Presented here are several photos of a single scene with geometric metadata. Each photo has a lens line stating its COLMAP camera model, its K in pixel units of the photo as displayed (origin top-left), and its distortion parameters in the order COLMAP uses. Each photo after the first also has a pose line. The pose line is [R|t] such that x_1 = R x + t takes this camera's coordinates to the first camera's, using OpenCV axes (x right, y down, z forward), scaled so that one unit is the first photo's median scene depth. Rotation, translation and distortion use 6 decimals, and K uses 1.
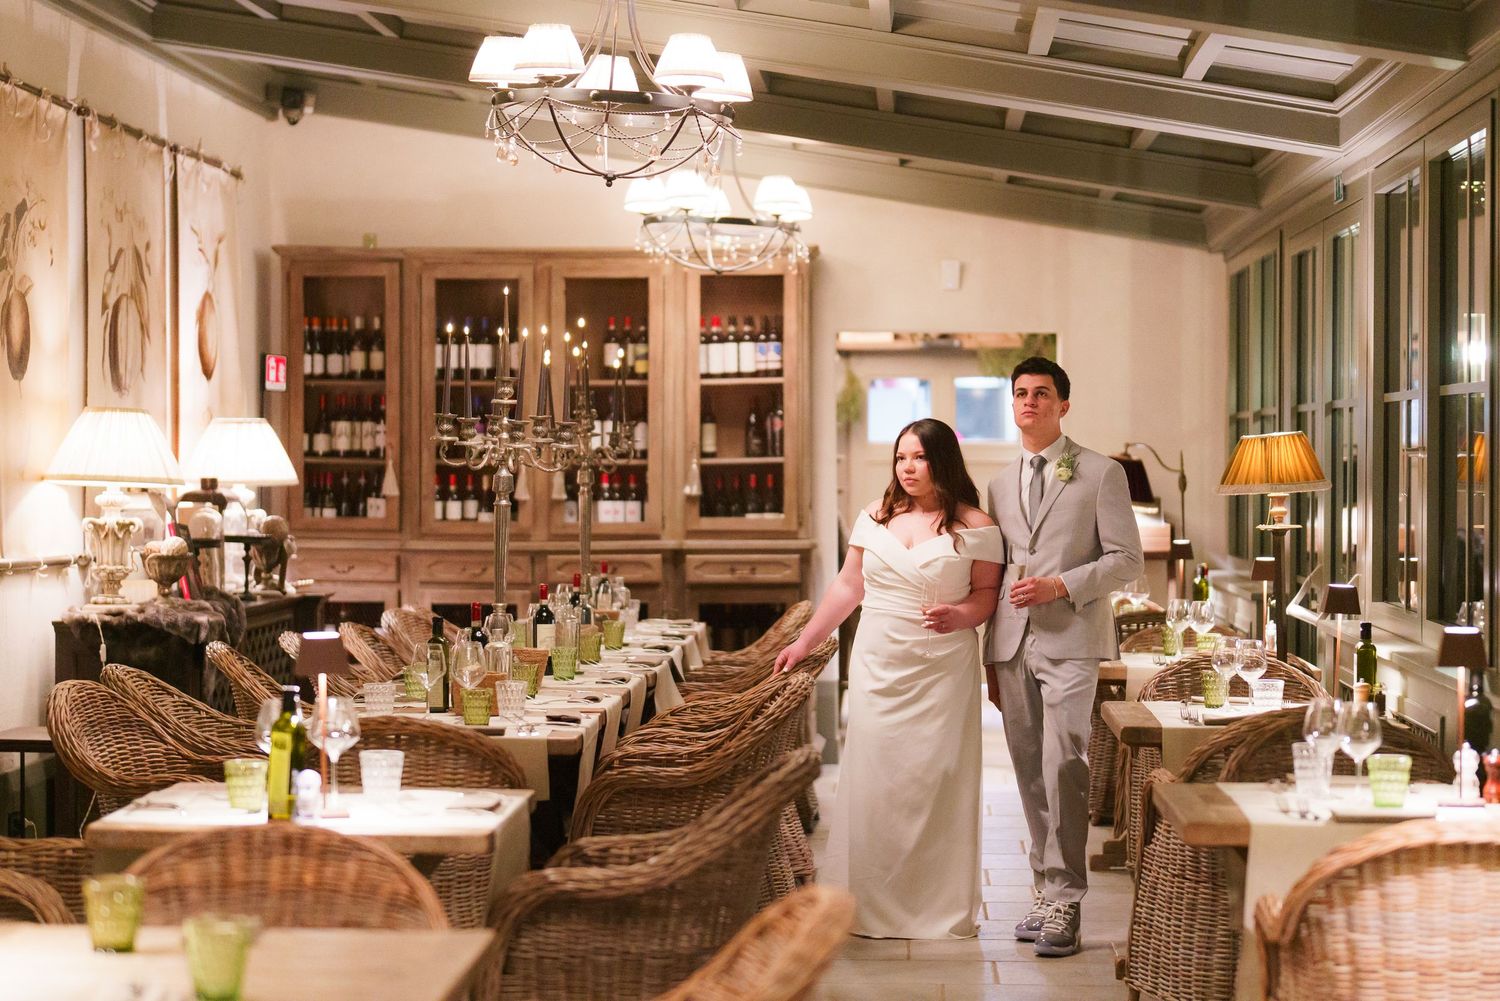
lens RADIAL K [[3228.2, 0, 750.0], [0, 3228.2, 500.5], [0, 0, 1]] dist [-0.005965, -0.086106]
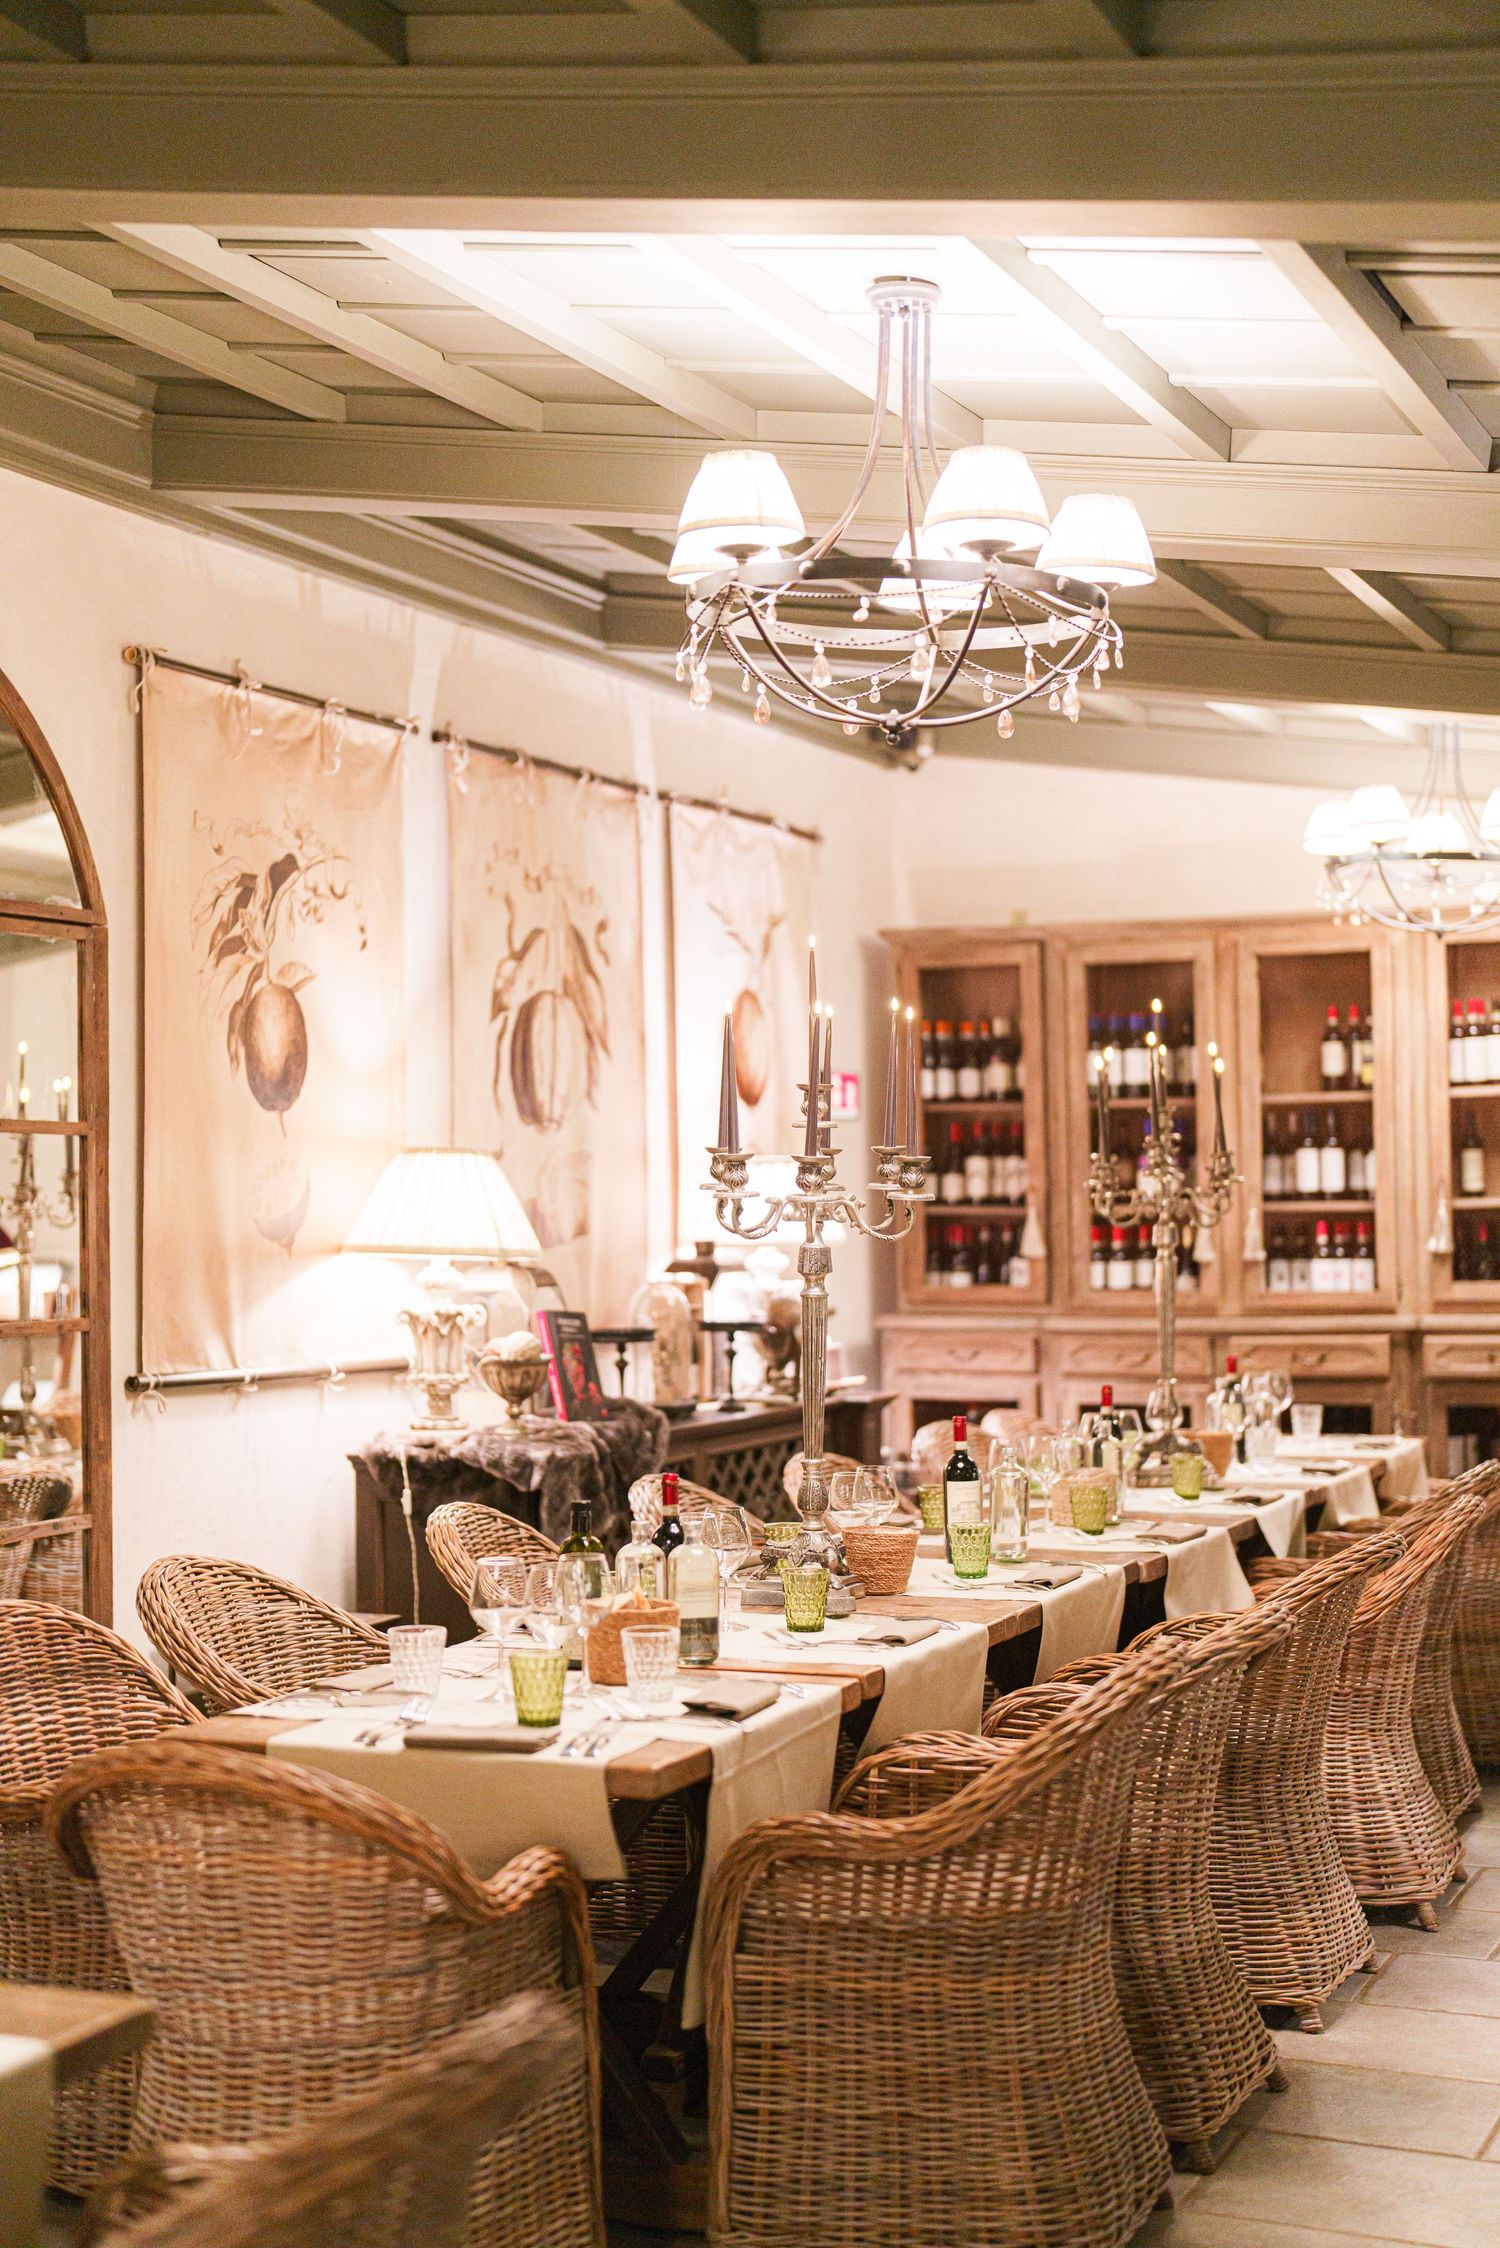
lens RADIAL K [[3101.3, 0, 738.5], [0, 3101.3, 1139.3], [0, 0, 1]] dist [-0.121984, 1.005478]
pose [[0.935803, -0.022768, -0.351788, 0.078027], [0.012290, 0.999413, -0.031990, -0.006493], [0.352310, 0.025612, 0.935533, 0.308476]]
